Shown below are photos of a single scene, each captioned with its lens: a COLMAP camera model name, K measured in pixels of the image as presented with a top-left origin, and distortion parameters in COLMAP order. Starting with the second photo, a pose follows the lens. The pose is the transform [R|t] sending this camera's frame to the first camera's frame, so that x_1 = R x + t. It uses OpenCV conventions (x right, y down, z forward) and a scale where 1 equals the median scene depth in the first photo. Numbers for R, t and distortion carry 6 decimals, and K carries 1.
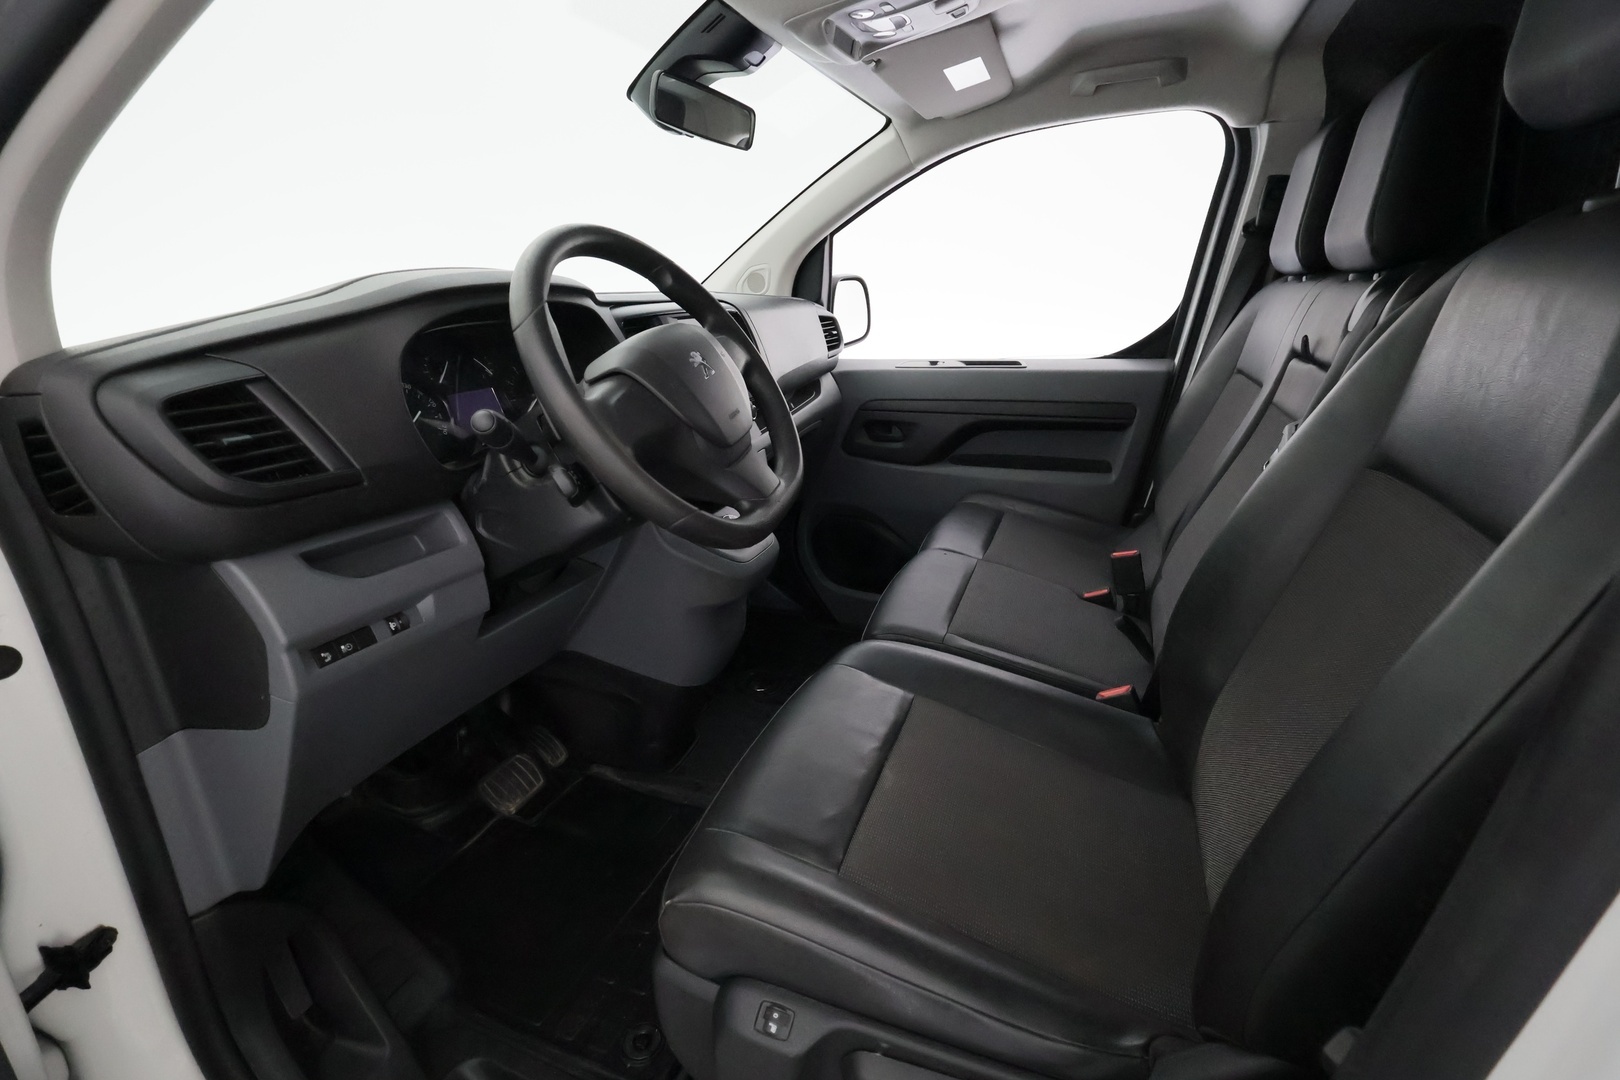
lens RADIAL K [[735.8, 0, 810.0], [0, 735.8, 540.0], [0, 0, 1]] dist [-0.003964, -0.000502]
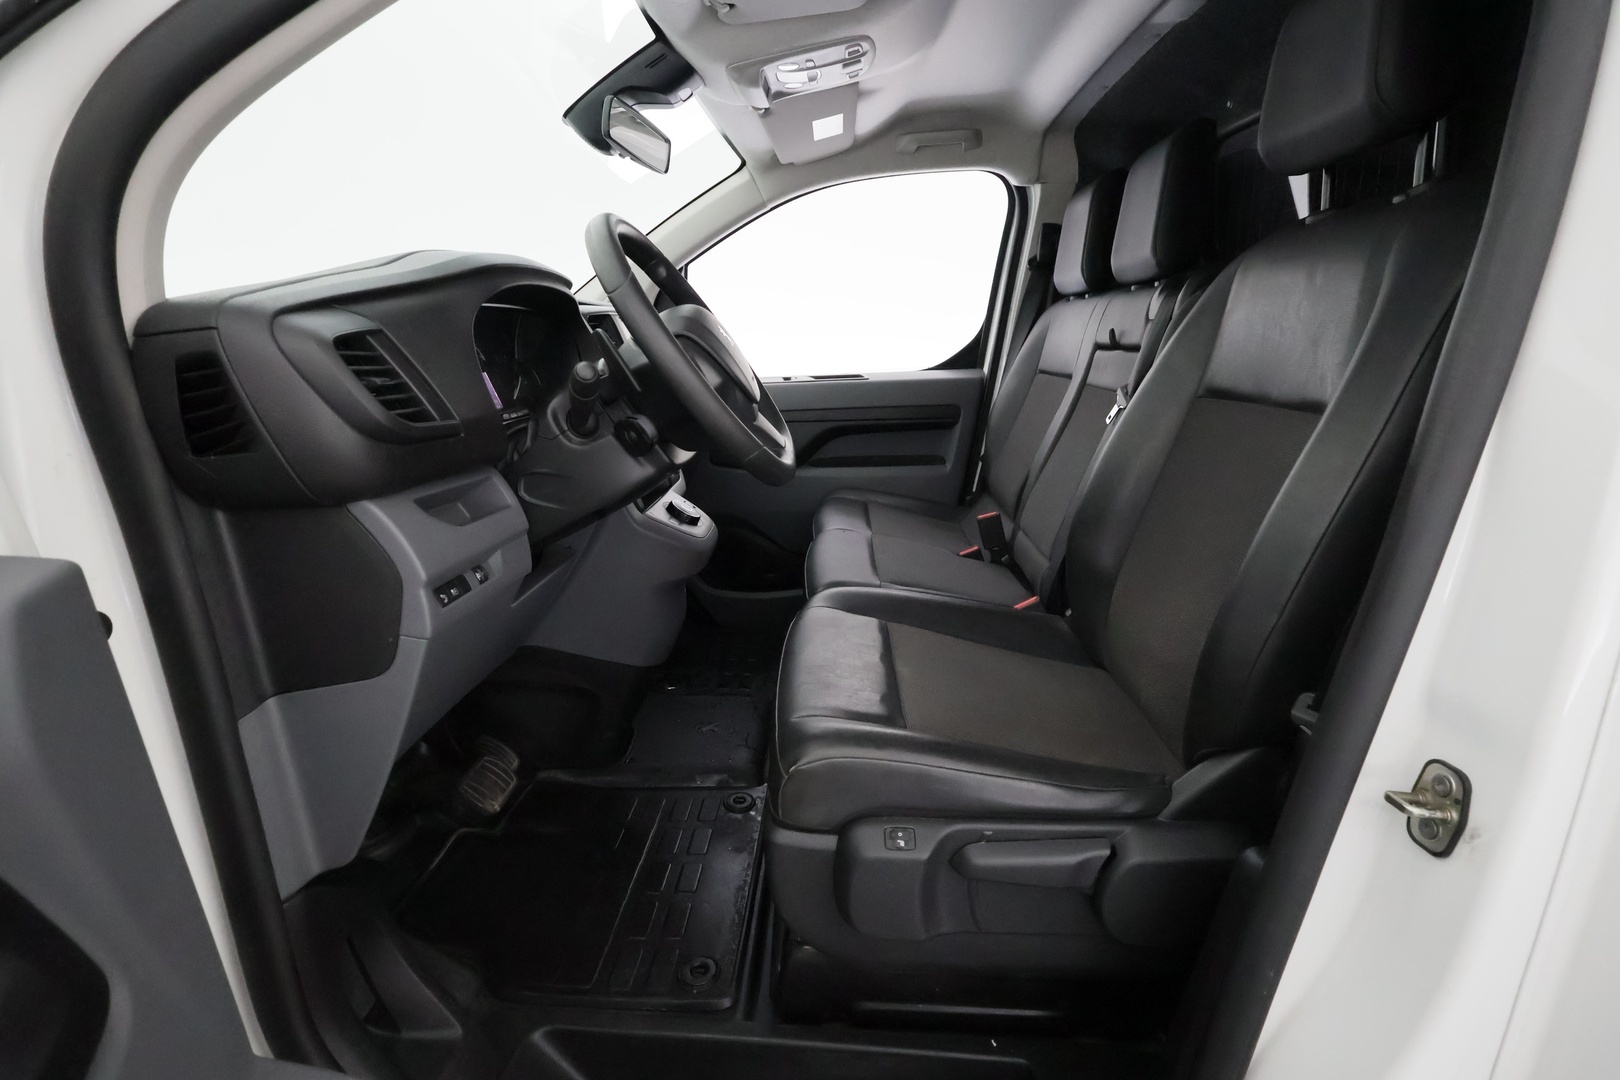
lens RADIAL K [[735.8, 0, 810.0], [0, 735.8, 540.0], [0, 0, 1]] dist [-0.003964, -0.000502]
pose [[0.947495, -0.087285, 0.307627, -0.279841], [0.108203, 0.992790, -0.051576, 0.108775], [-0.300907, 0.082154, 0.950108, -0.088341]]
